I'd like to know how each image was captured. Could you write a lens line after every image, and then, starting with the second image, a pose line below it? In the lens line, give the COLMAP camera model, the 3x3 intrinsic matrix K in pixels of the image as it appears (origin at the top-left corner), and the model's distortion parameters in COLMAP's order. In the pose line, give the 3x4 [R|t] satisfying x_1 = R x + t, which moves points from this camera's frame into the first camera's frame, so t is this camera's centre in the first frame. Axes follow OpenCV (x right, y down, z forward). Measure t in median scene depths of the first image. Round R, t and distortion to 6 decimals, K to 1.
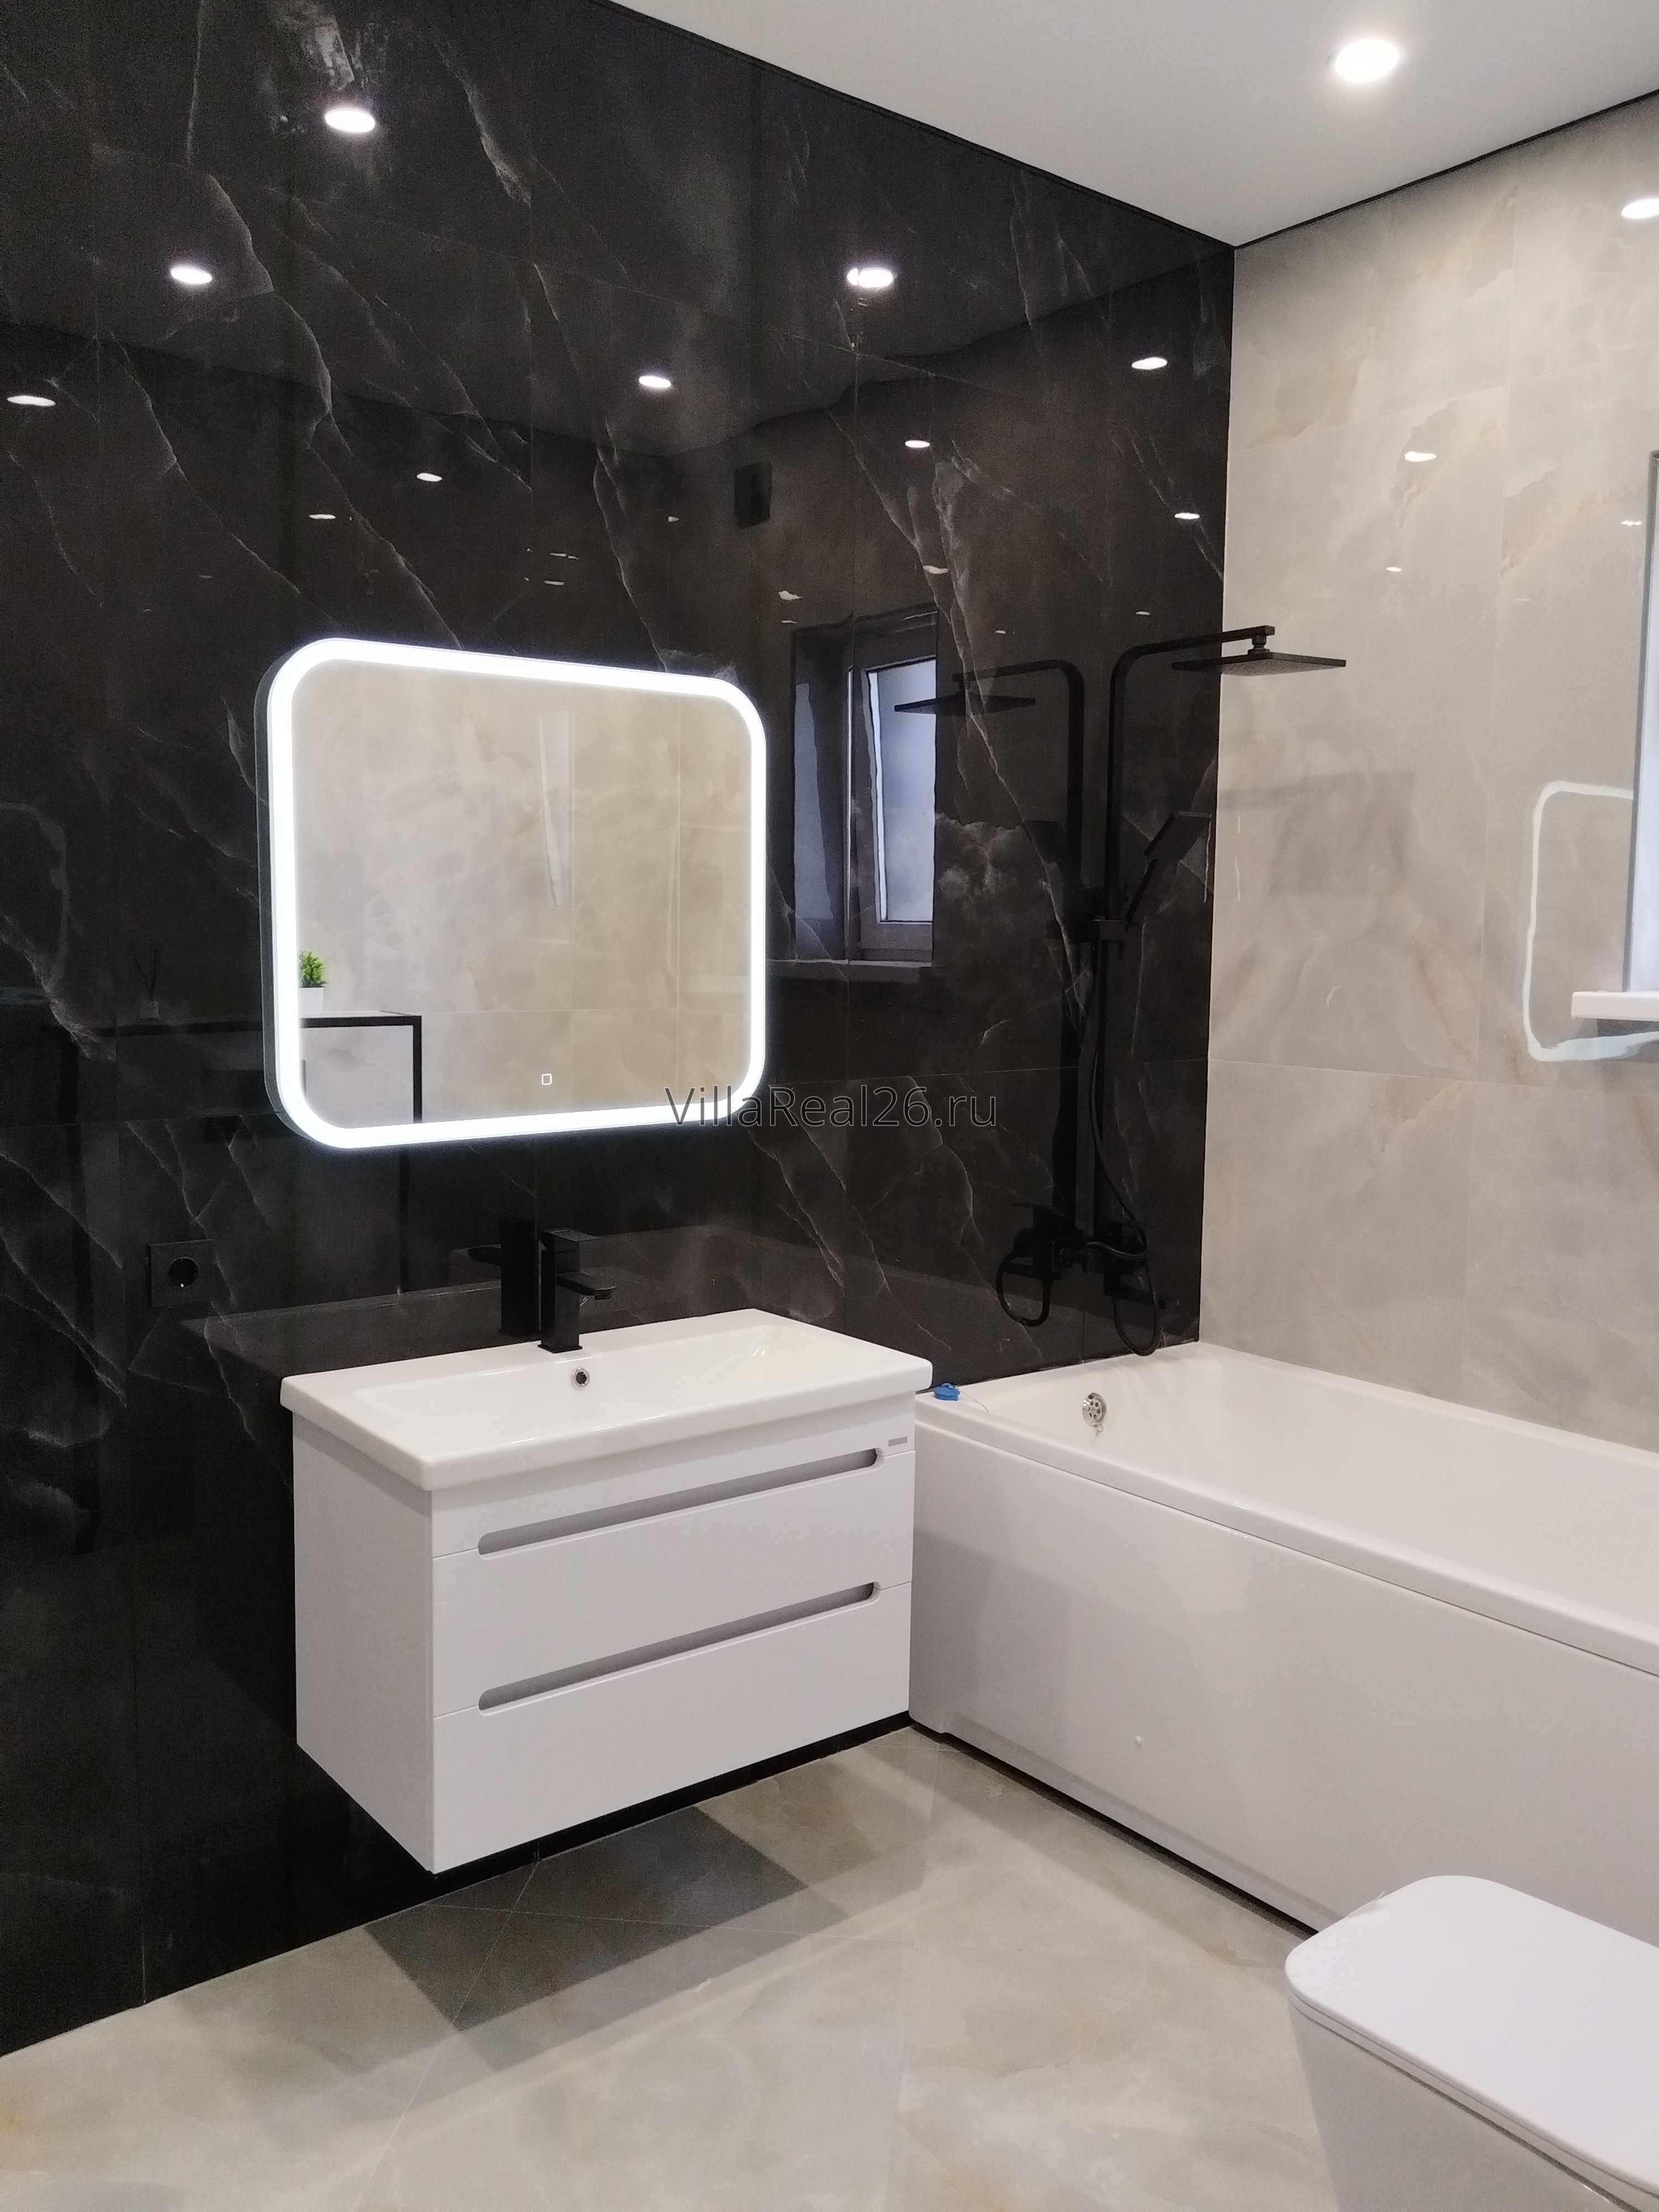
lens RADIAL K [[1759.9, 0, 827.3], [0, 1759.9, 1105.2], [0, 0, 1]] dist [0.010282, -0.011215]
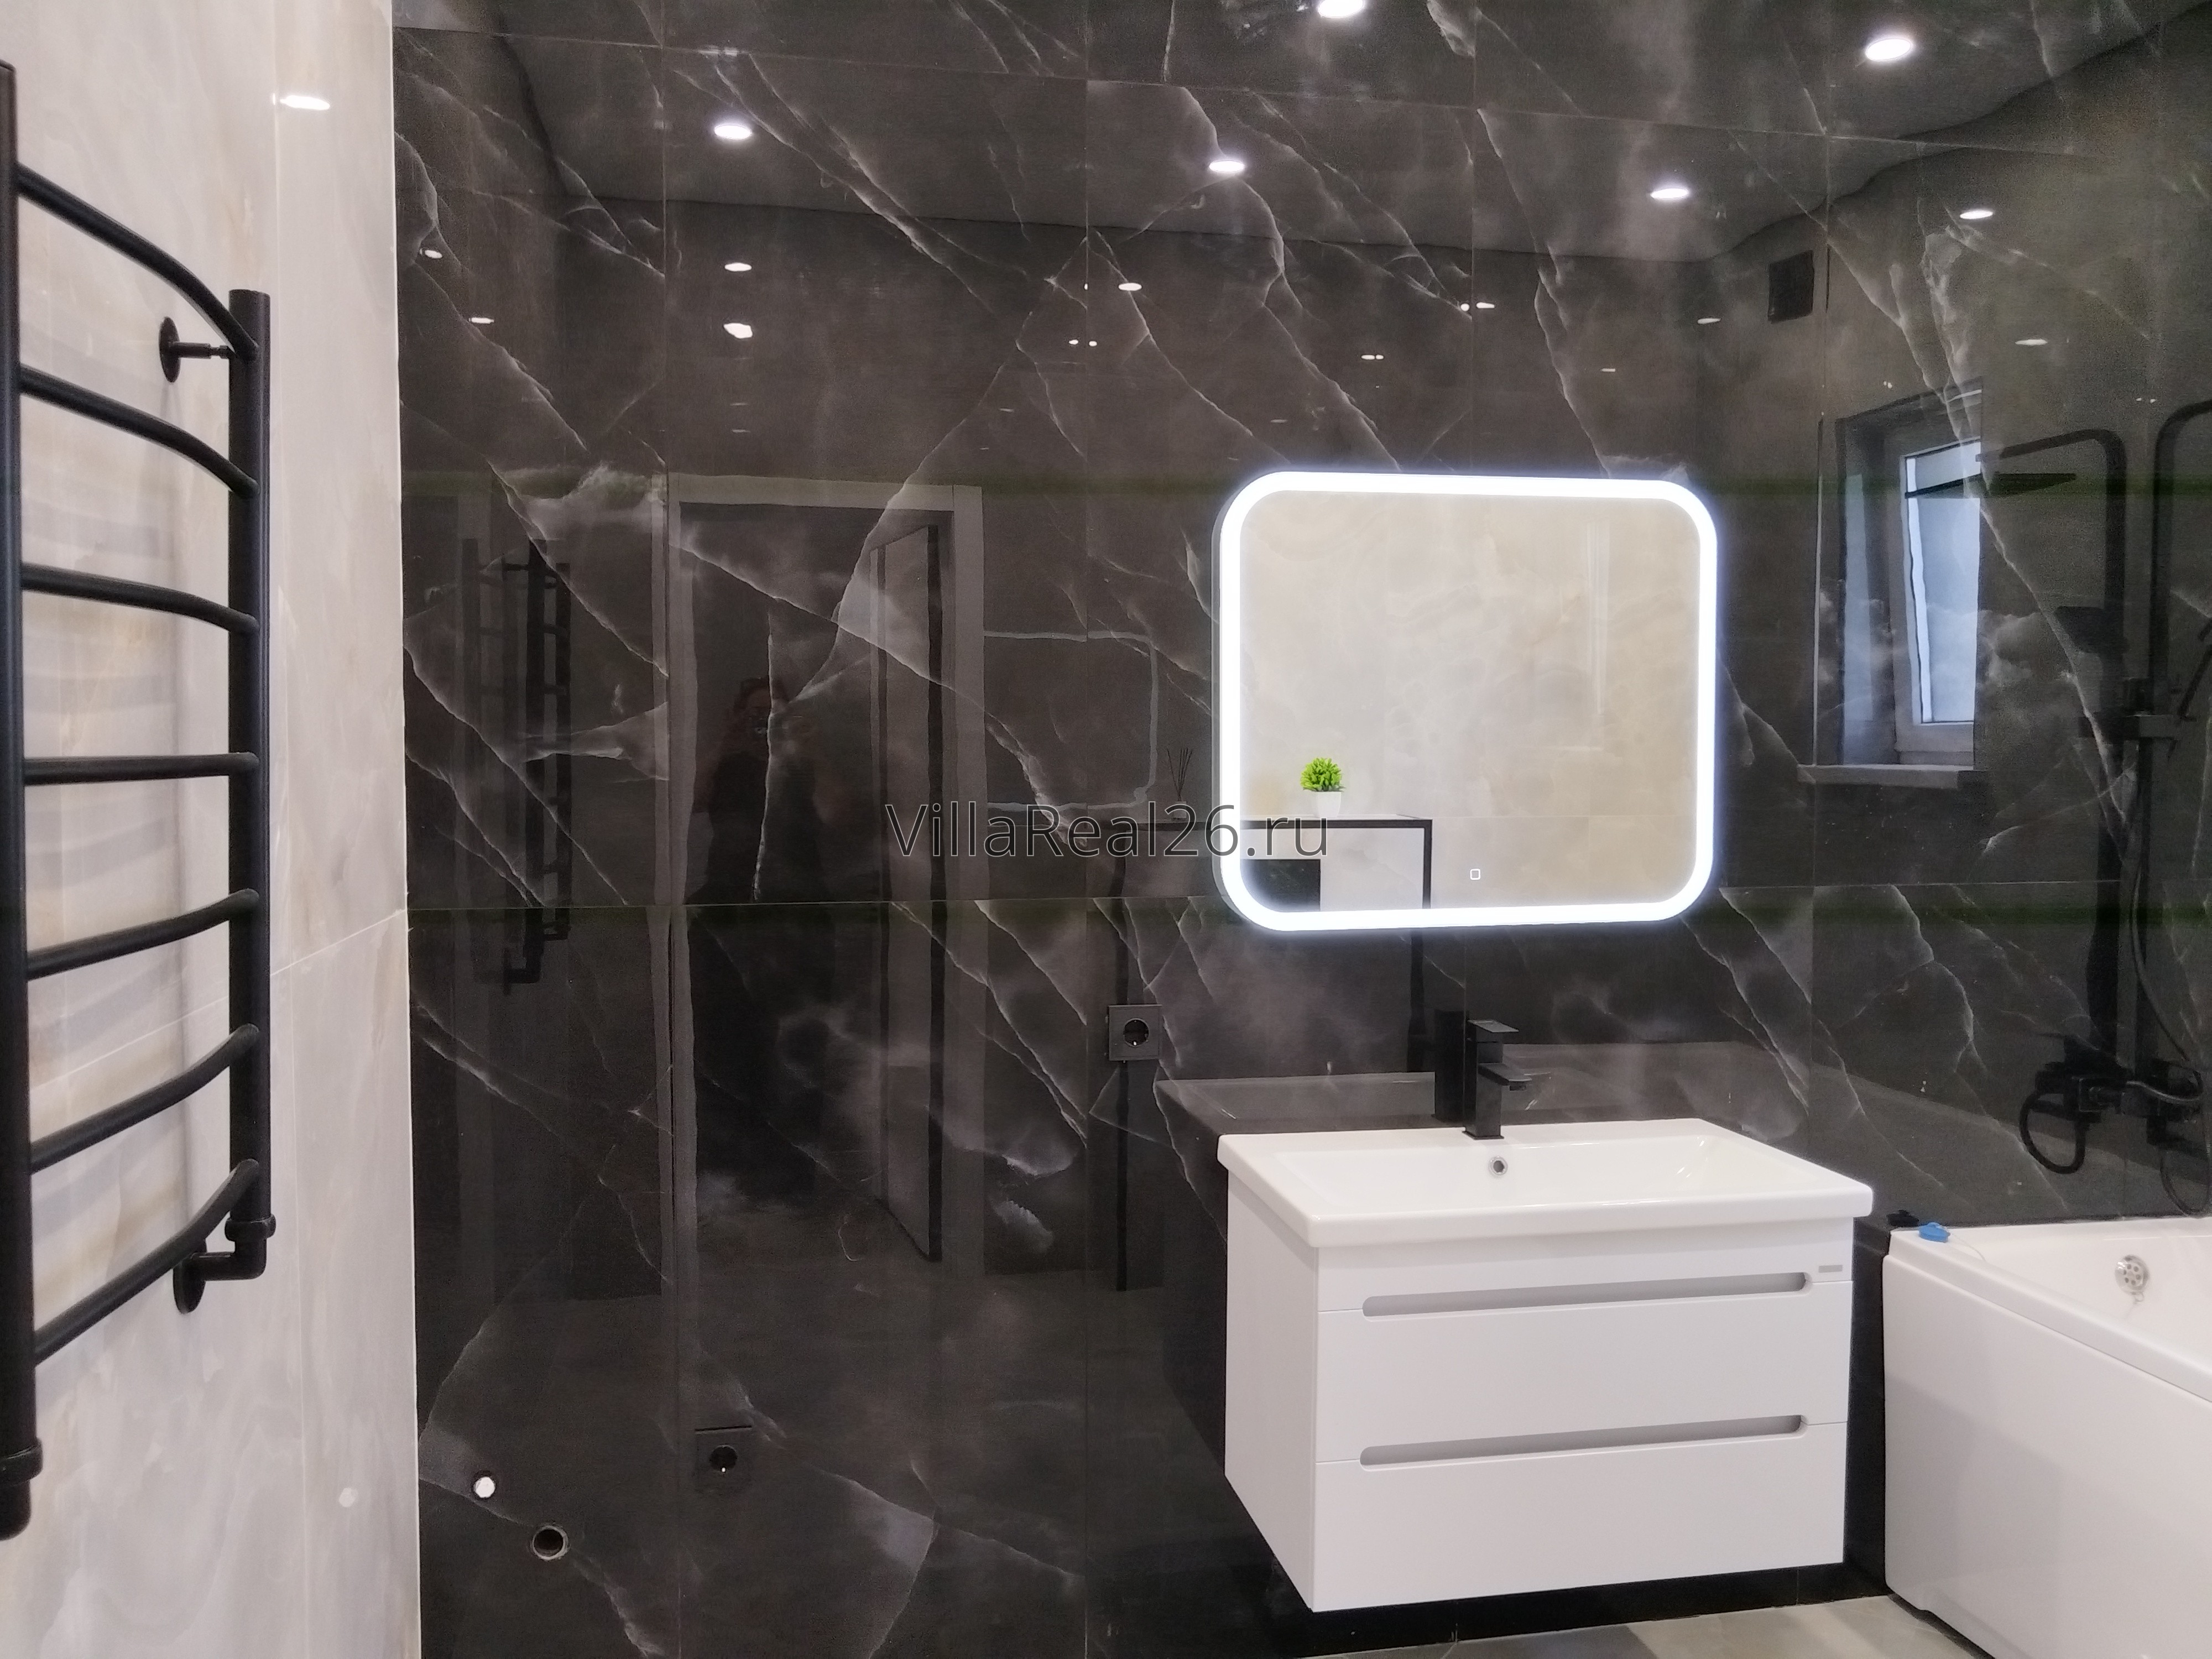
lens RADIAL K [[1759.9, 0, 1109.9], [0, 1759.9, 830.6], [0, 0, 1]] dist [0.010282, -0.011215]
pose [[0.888698, 0.013937, -0.458281, 0.114086], [-0.037232, 0.998431, -0.041836, 0.010111], [0.456979, 0.054242, 0.887822, -0.022252]]
